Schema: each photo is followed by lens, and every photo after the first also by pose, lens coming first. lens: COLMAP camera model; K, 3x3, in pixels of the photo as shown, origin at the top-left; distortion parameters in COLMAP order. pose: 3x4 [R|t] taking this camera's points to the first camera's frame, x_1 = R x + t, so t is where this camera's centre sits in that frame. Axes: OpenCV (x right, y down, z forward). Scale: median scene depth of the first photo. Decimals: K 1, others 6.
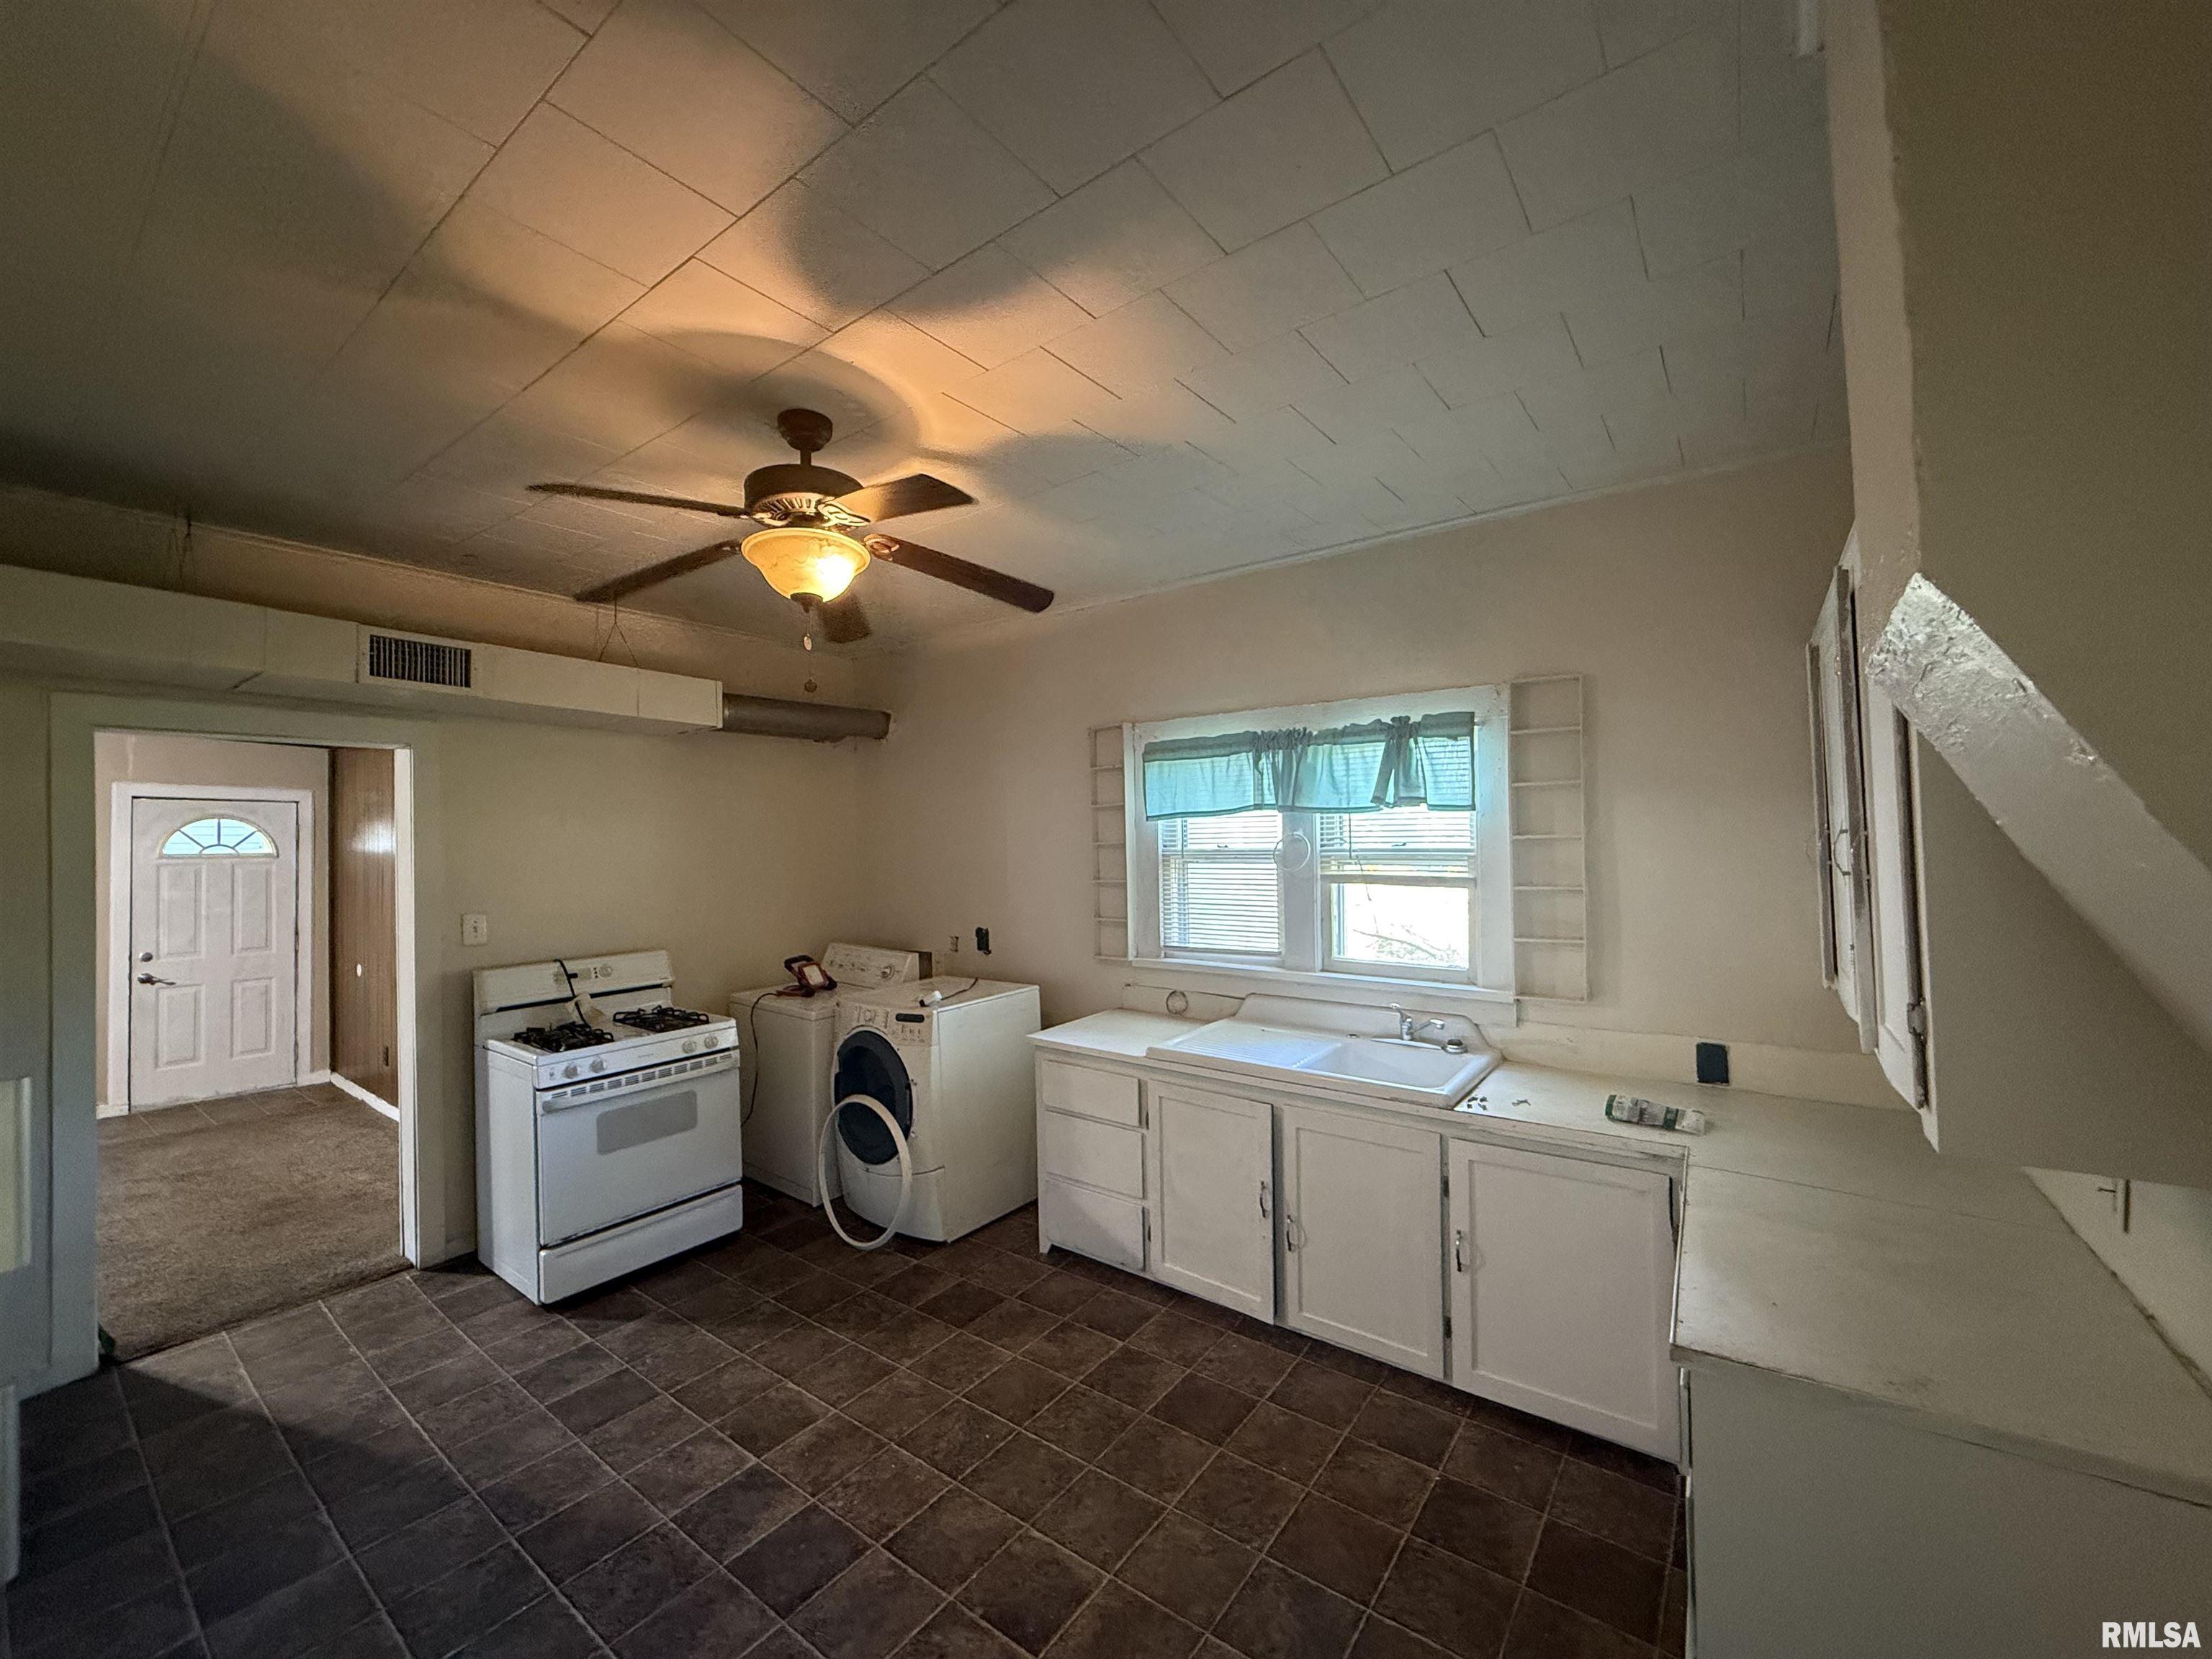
lens RADIAL K [[878.3, 0, 1099.2], [0, 878.3, 834.5], [0, 0, 1]] dist [-0.001294, -0.000148]
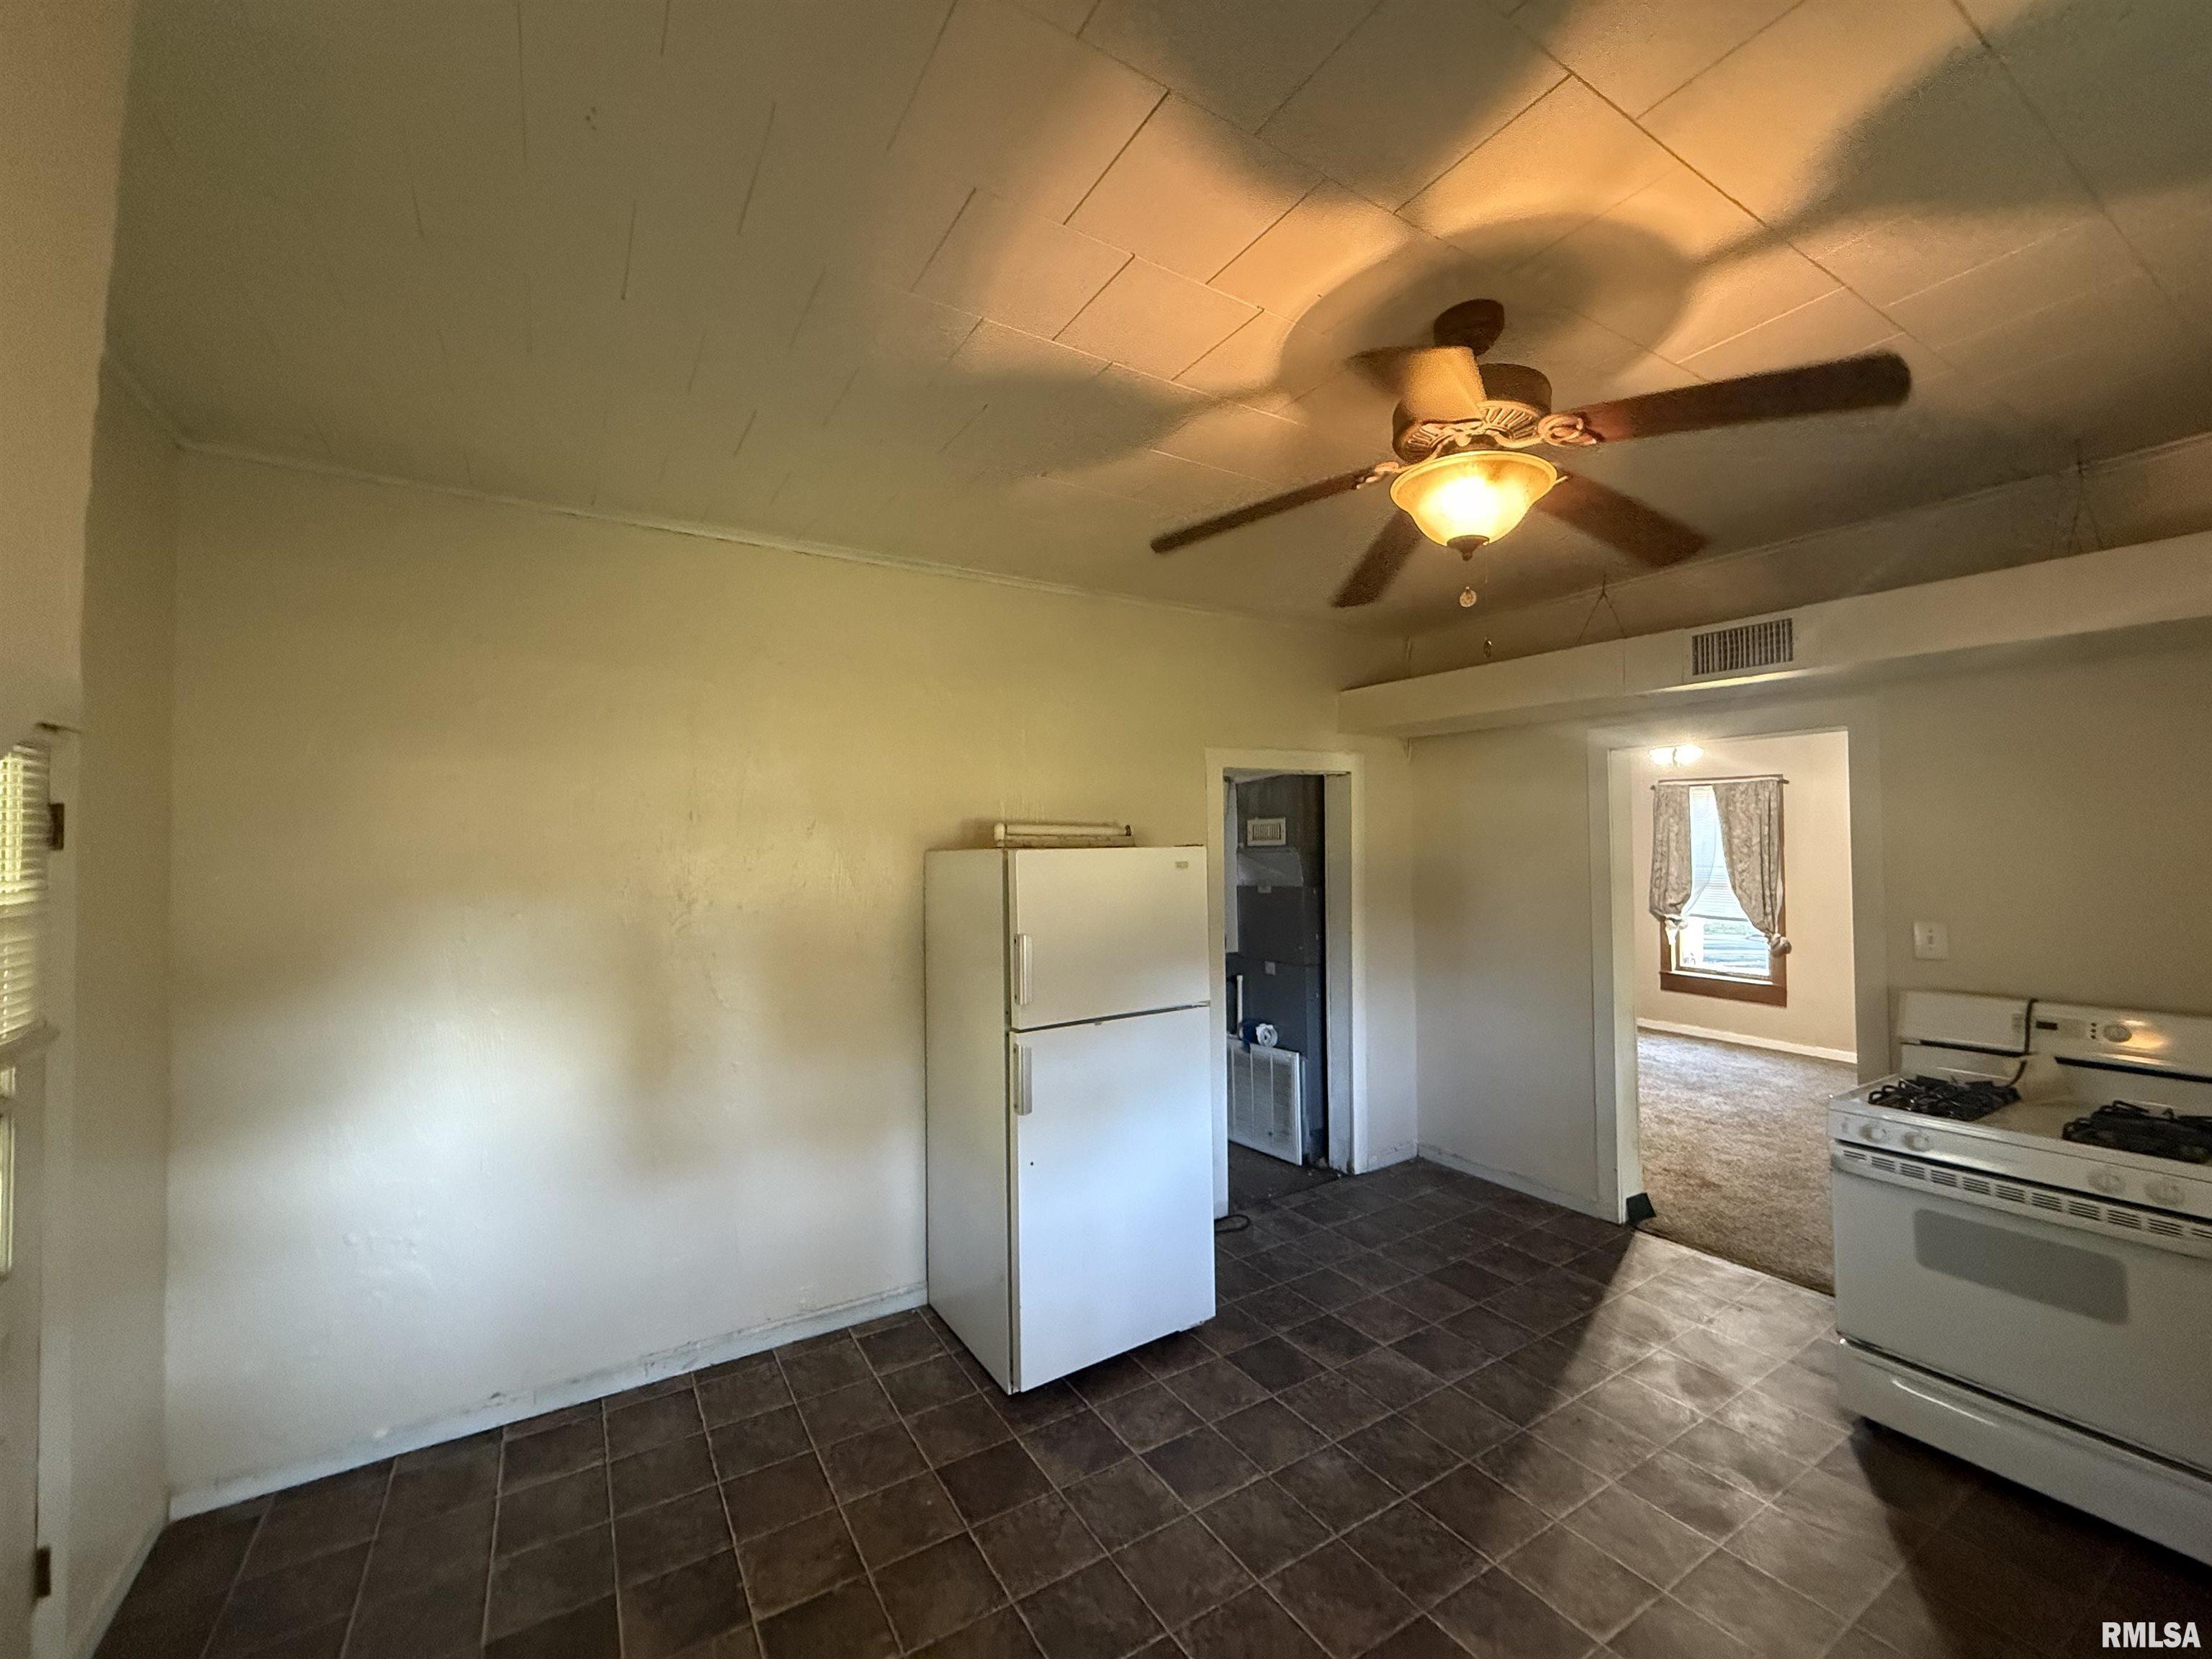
lens RADIAL K [[878.3, 0, 1099.2], [0, 878.3, 834.5], [0, 0, 1]] dist [-0.001294, -0.000148]
pose [[-0.367533, 0.005650, -0.929993, 0.743973], [0.022971, 0.999732, -0.003005, -0.007182], [0.929727, -0.022467, -0.367564, 1.370459]]
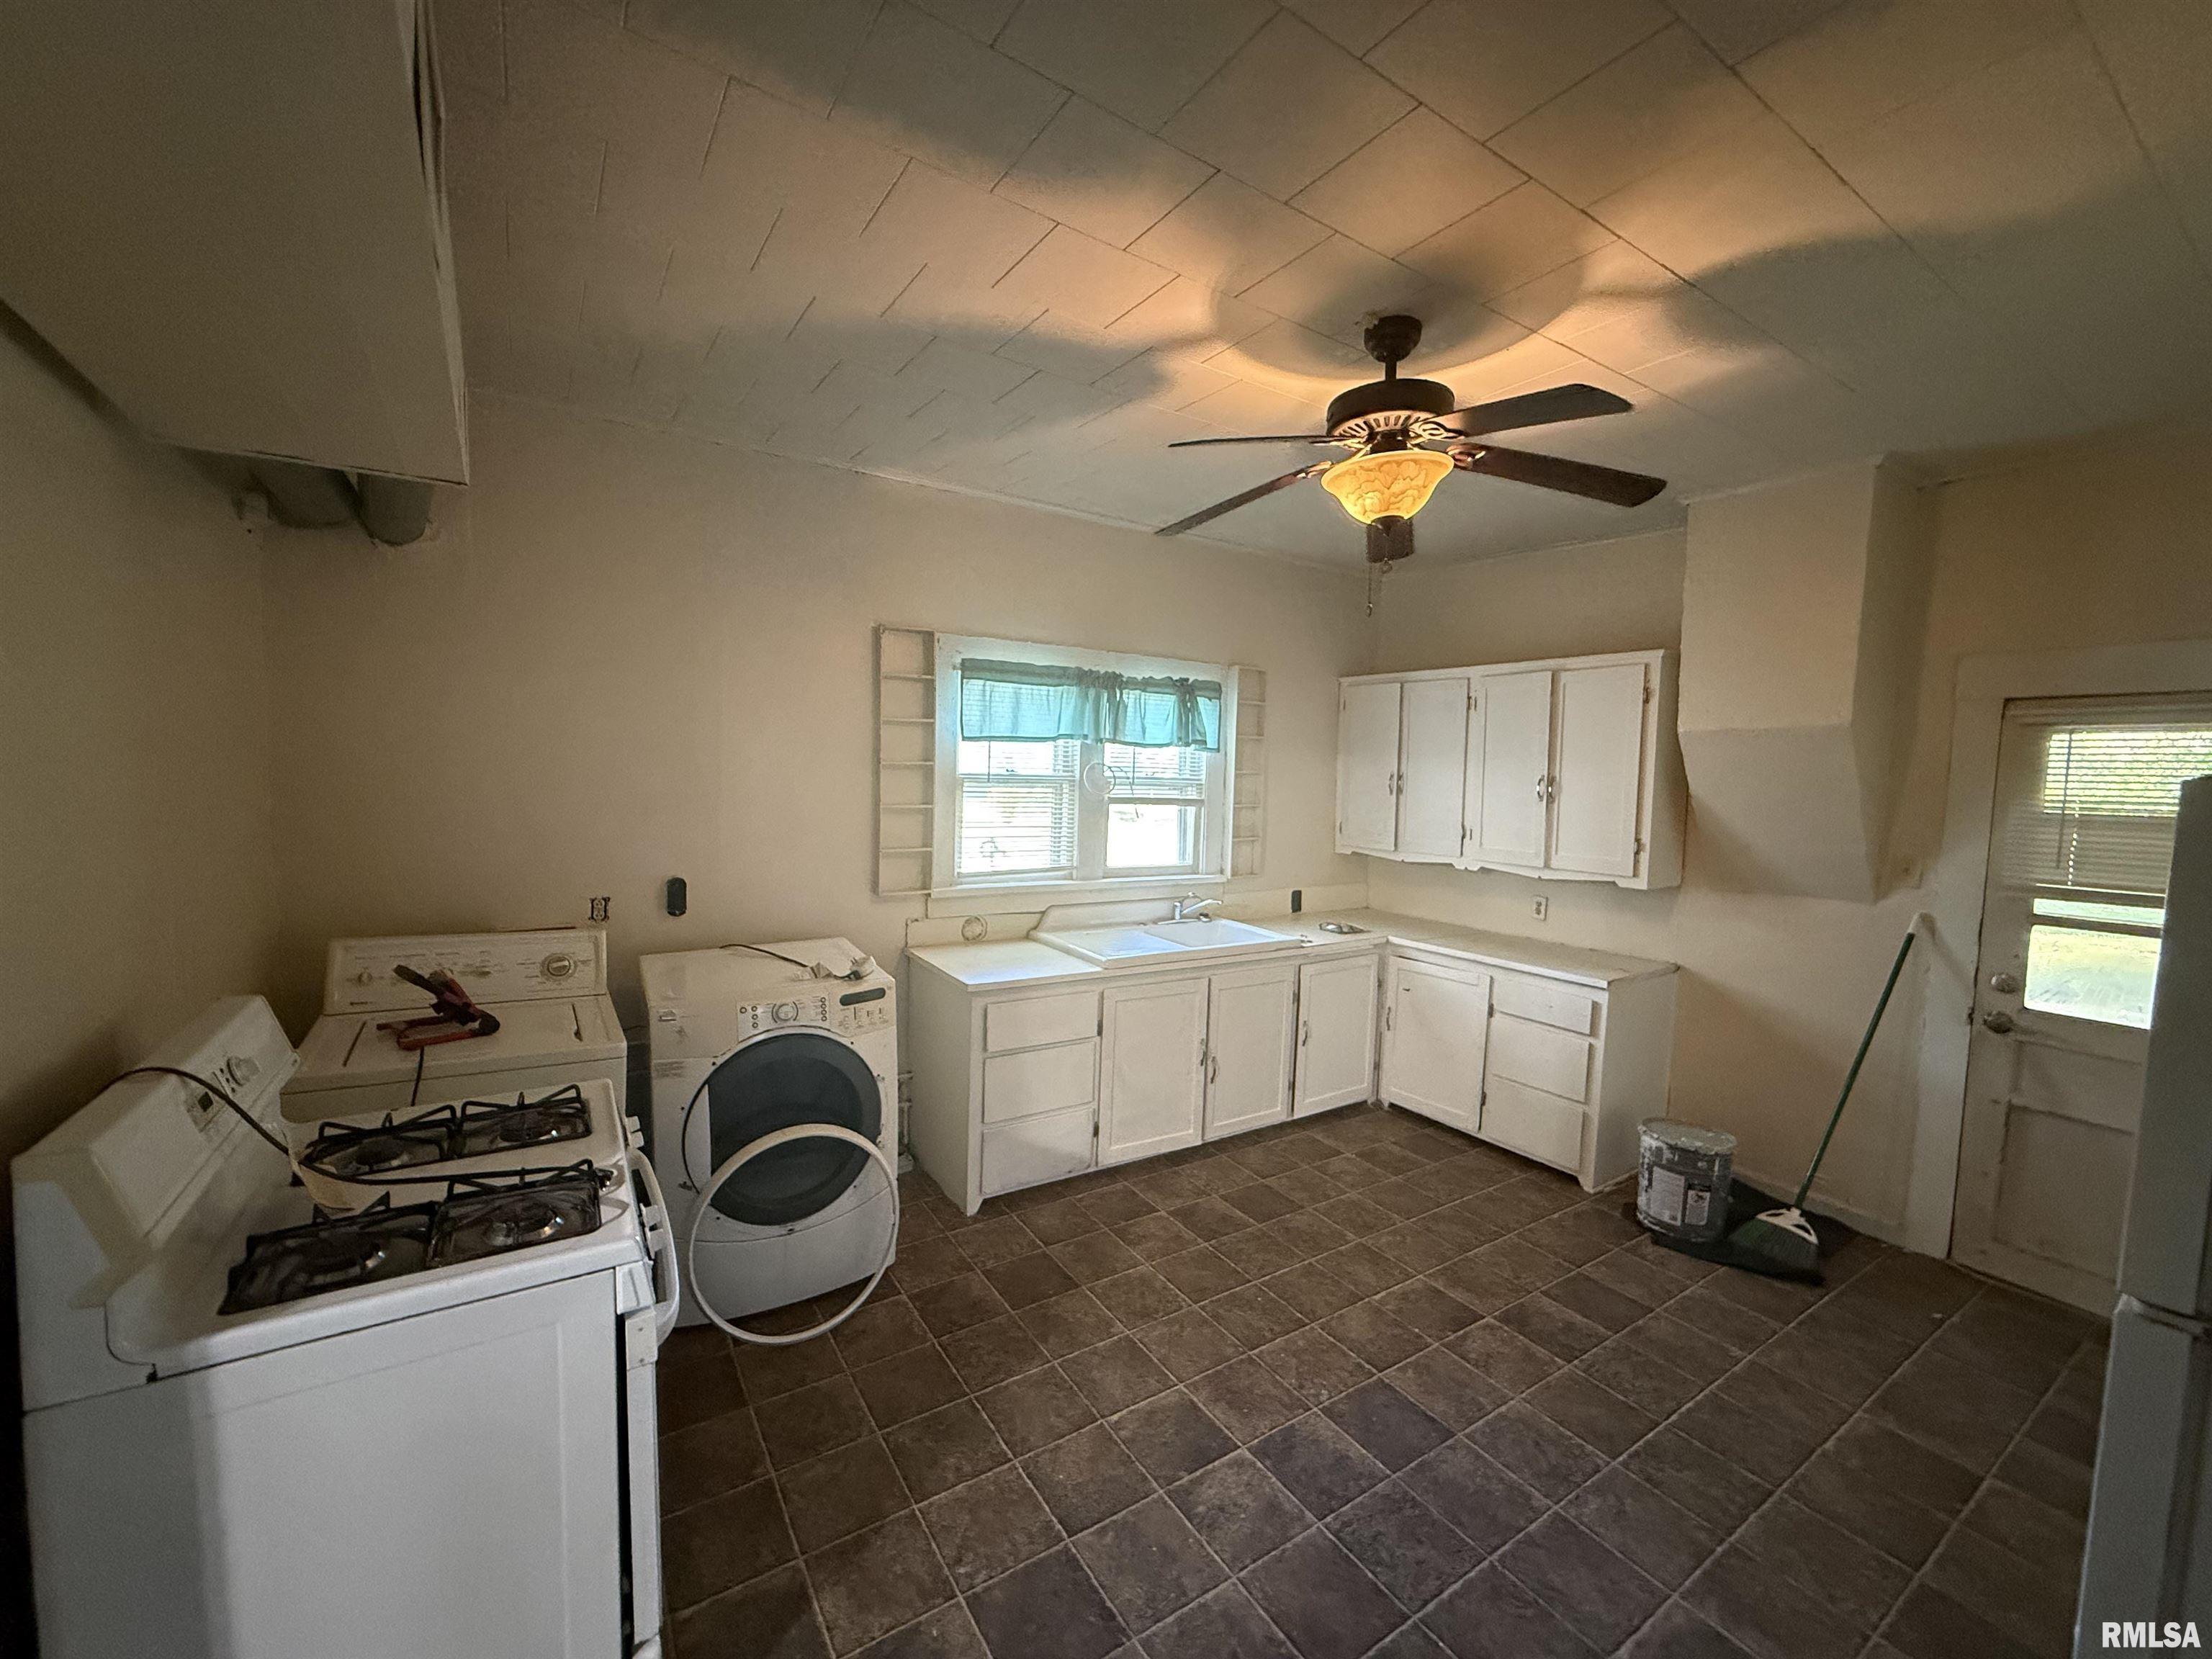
lens RADIAL K [[878.3, 0, 1099.2], [0, 878.3, 834.5], [0, 0, 1]] dist [-0.001294, -0.000148]
pose [[0.348445, -0.046887, 0.936156, -0.849012], [-0.037344, 0.997261, 0.063847, 0.019393], [-0.936585, -0.057207, 0.345739, 0.581204]]
